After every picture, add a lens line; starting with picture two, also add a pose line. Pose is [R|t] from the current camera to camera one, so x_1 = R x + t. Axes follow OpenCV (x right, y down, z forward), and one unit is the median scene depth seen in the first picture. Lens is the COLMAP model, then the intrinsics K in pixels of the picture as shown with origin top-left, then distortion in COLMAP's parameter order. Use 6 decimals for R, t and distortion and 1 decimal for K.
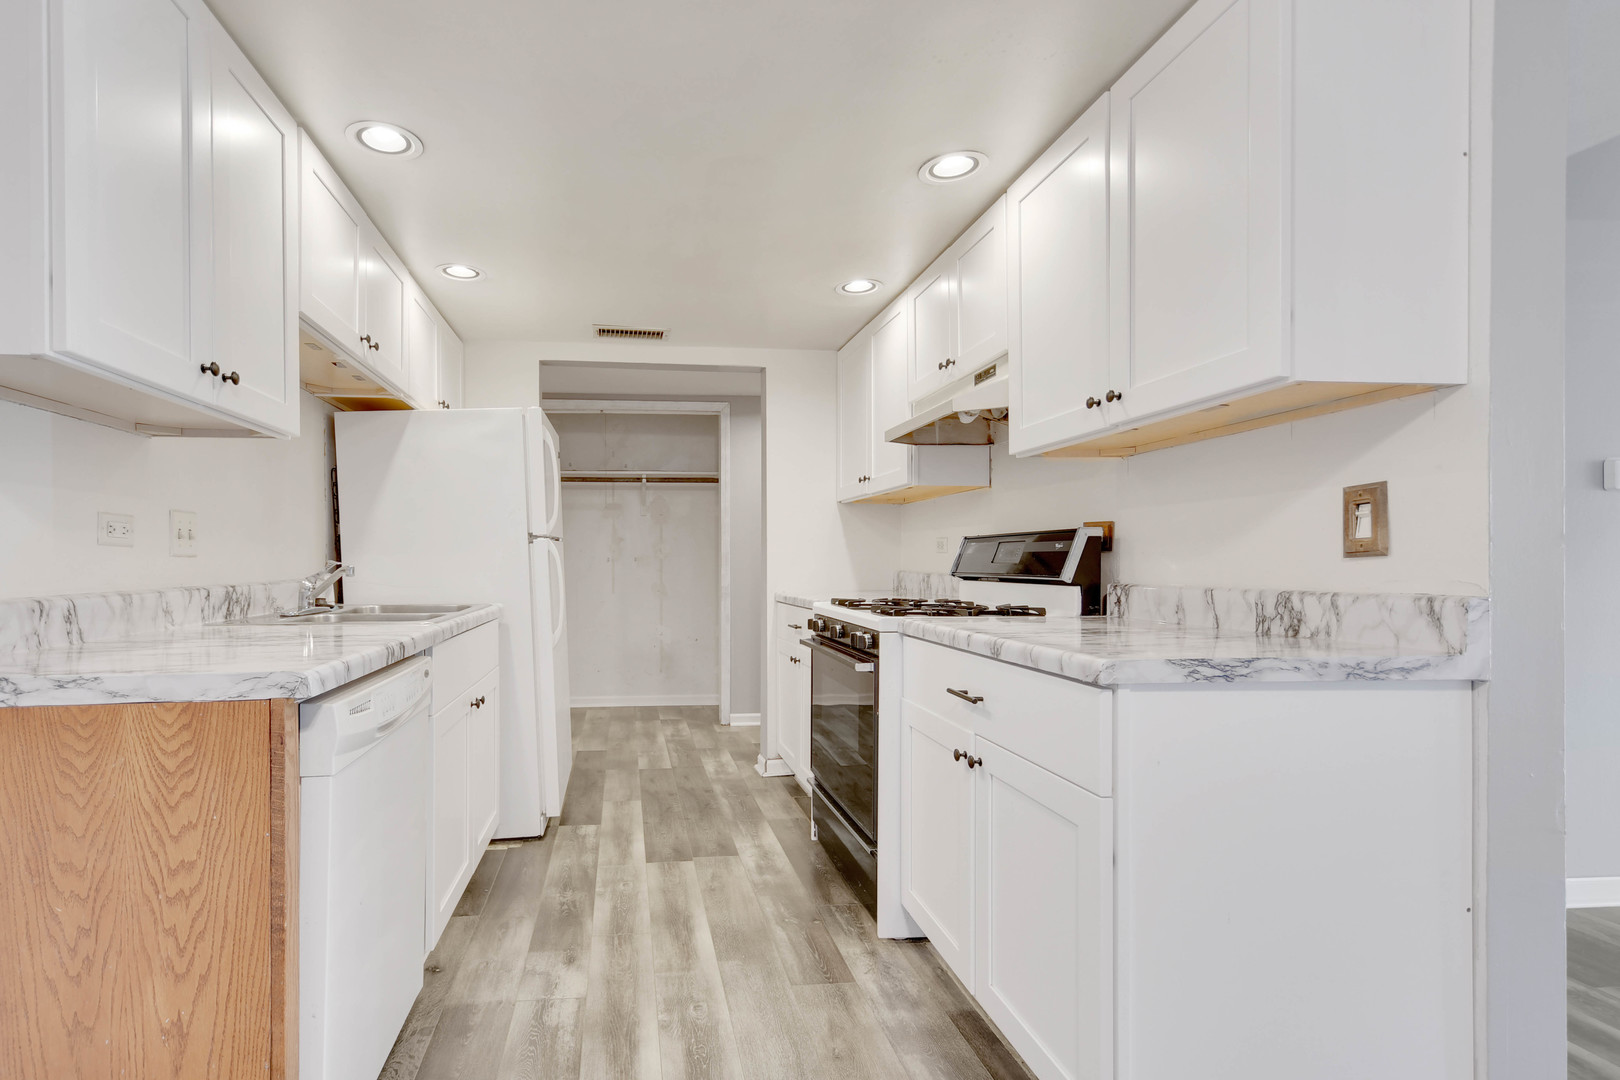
lens RADIAL K [[778.2, 0, 717.6], [0, 778.2, 565.6], [0, 0, 1]] dist [0.015561, 0.000318]
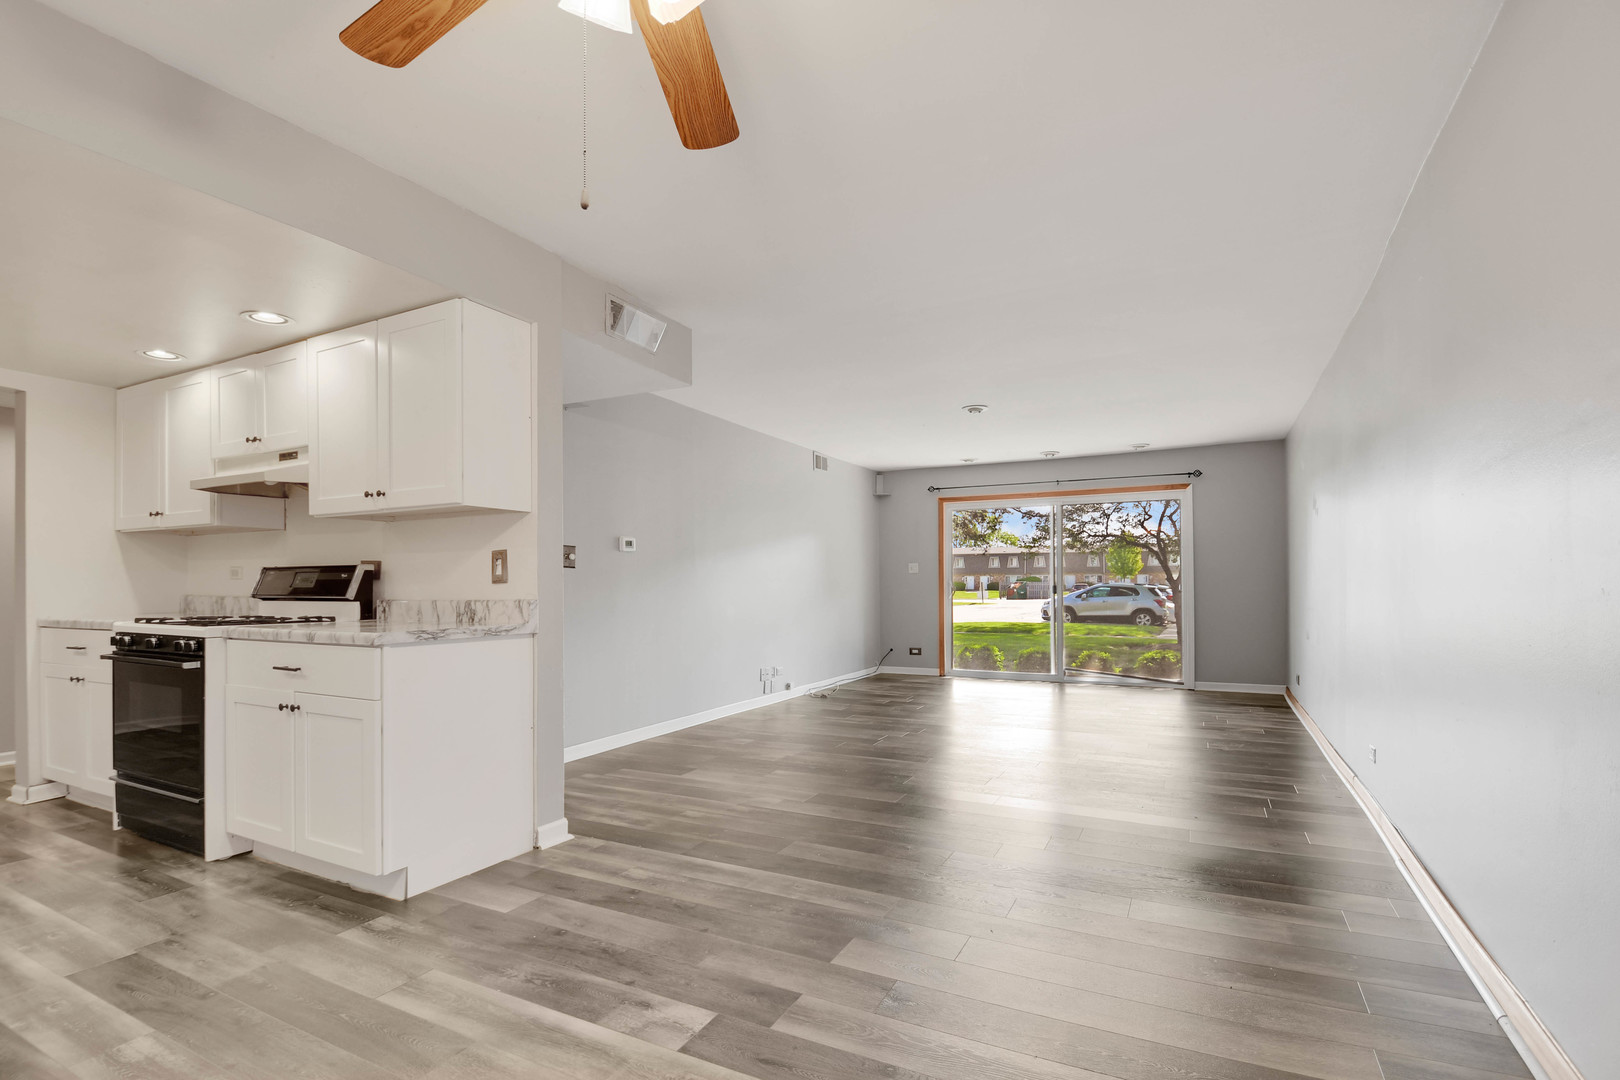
lens RADIAL K [[722.1, 0, 810.4], [0, 722.1, 582.4], [0, 0, 1]] dist [0.000938, -0.013963]
pose [[0.534755, 0.001383, 0.845006, -0.293769], [0.008820, 0.999935, -0.007218, 0.006643], [-0.844961, 0.011312, 0.534708, -0.578524]]
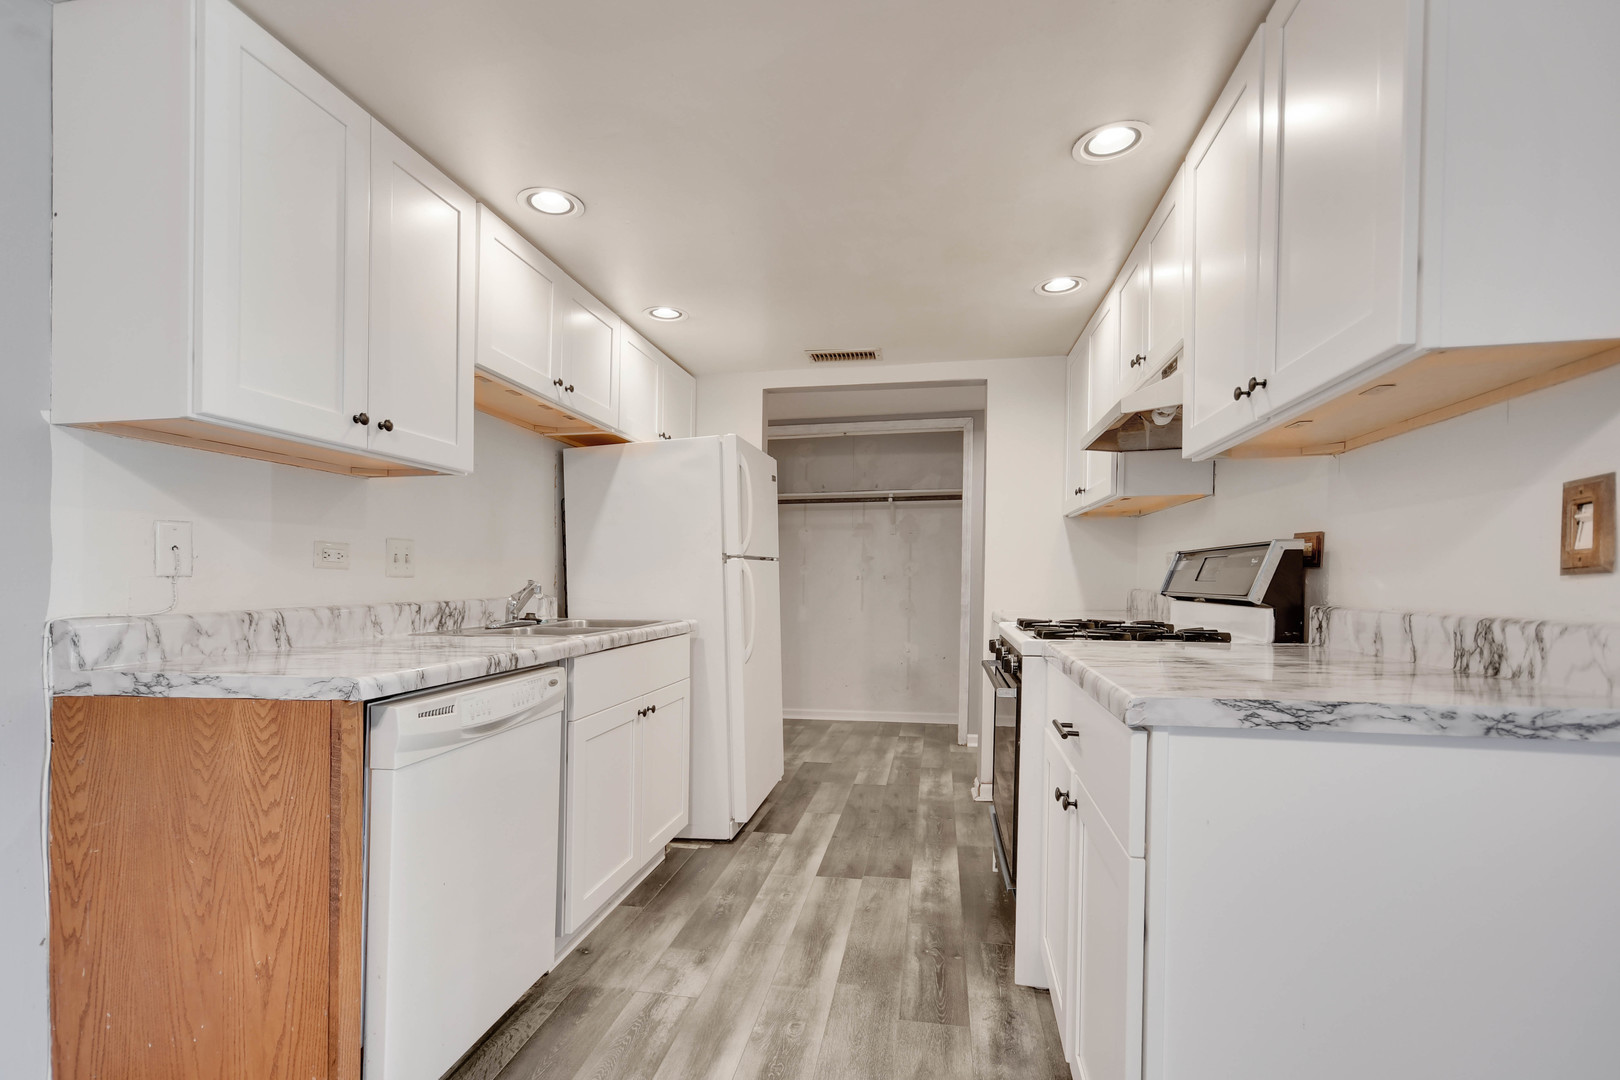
lens RADIAL K [[757.8, 0, 812.2], [0, 757.8, 586.0], [0, 0, 1]] dist [0.013312, -0.000283]
pose [[0.958562, 0.000771, -0.284883, 0.236700], [0.000372, 0.999992, 0.003958, -0.002048], [0.284883, -0.003901, 0.958554, 0.063390]]
